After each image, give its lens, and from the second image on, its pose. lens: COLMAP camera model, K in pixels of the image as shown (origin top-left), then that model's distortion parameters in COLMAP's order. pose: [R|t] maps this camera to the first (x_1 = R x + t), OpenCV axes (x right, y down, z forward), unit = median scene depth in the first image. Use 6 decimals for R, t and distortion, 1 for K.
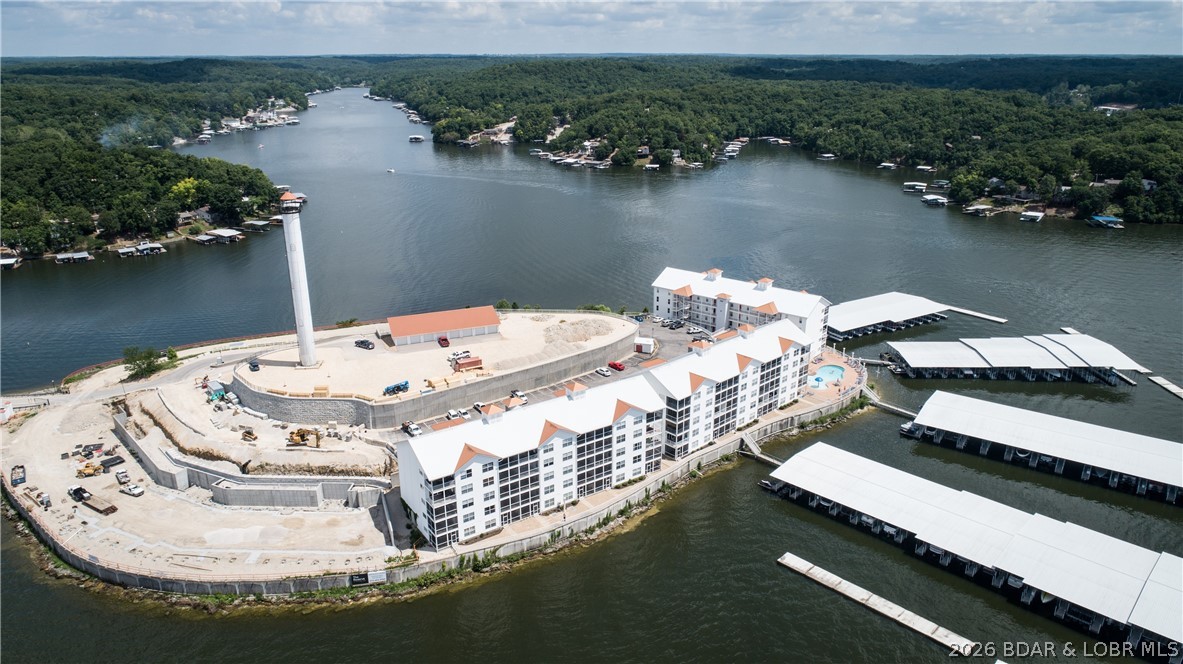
lens RADIAL K [[788.4, 0, 591.6], [0, 788.4, 330.3], [0, 0, 1]] dist [-0.014223, 0.008073]
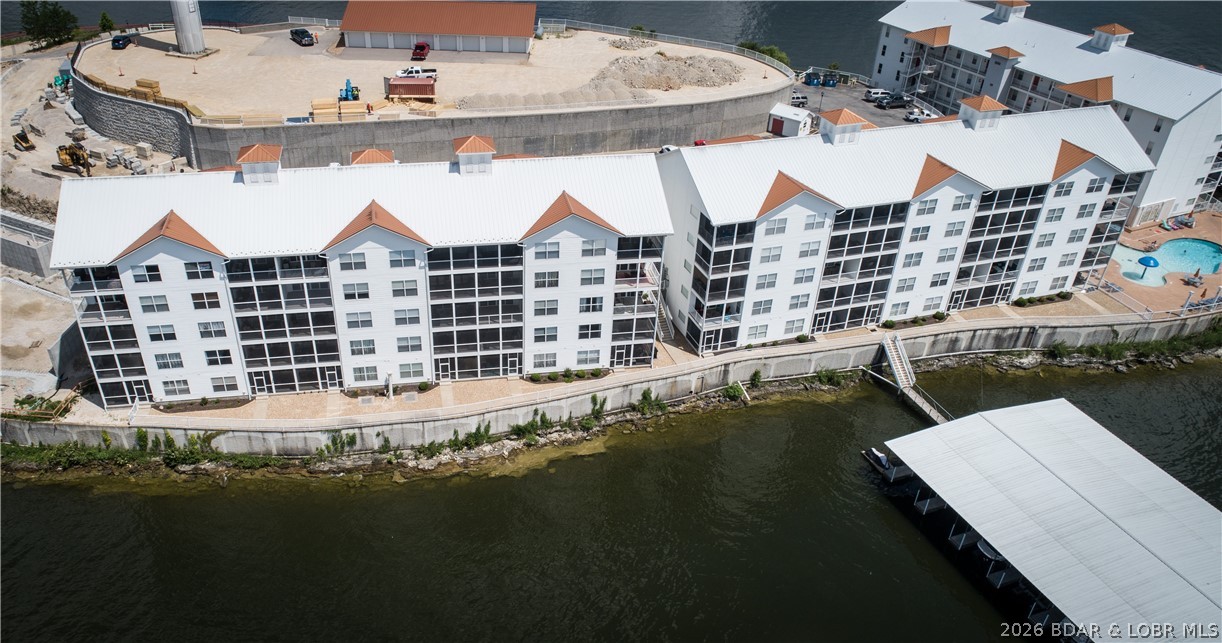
lens RADIAL K [[913.9, 0, 552.4], [0, 913.9, 382.7], [0, 0, 1]] dist [-0.008895, -0.001564]
pose [[0.903722, 0.260322, -0.339879, 0.227978], [-0.159808, 0.941631, 0.296299, 0.036519], [0.397174, -0.213456, 0.892574, 0.507828]]
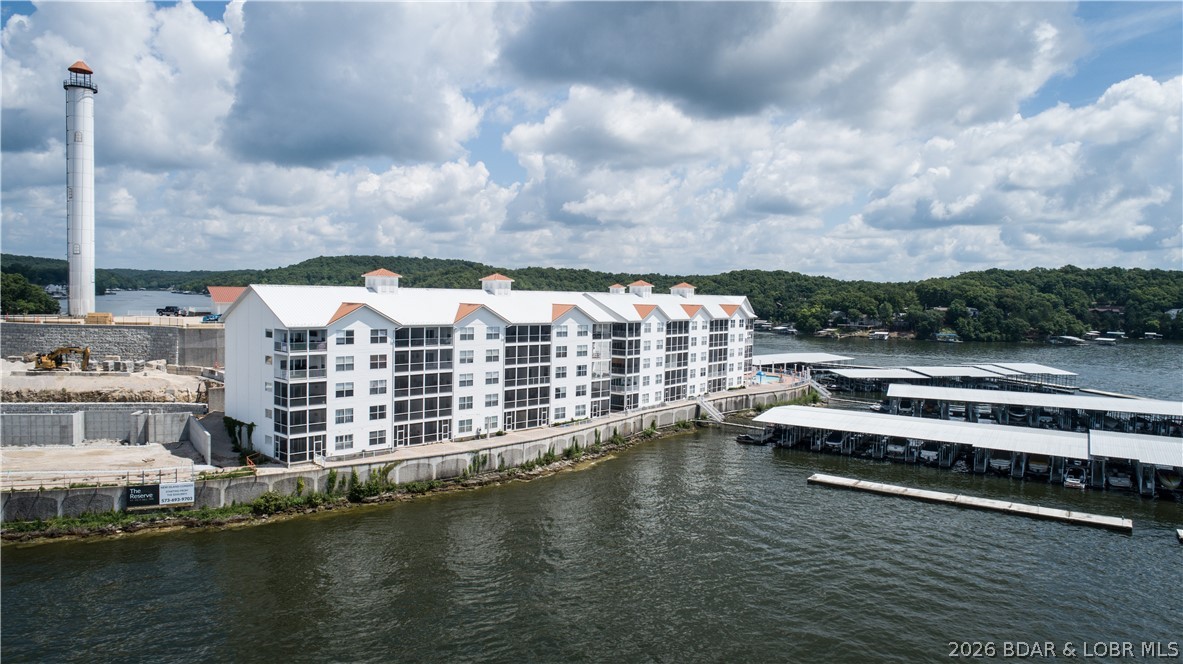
lens RADIAL K [[788.4, 0, 589.2], [0, 788.4, 336.2], [0, 0, 1]] dist [-0.014223, 0.008073]
pose [[0.975687, 0.013628, 0.218743, -0.091463], [0.046684, 0.962238, -0.268178, 0.307700], [-0.214137, 0.271870, 0.938207, 0.317538]]
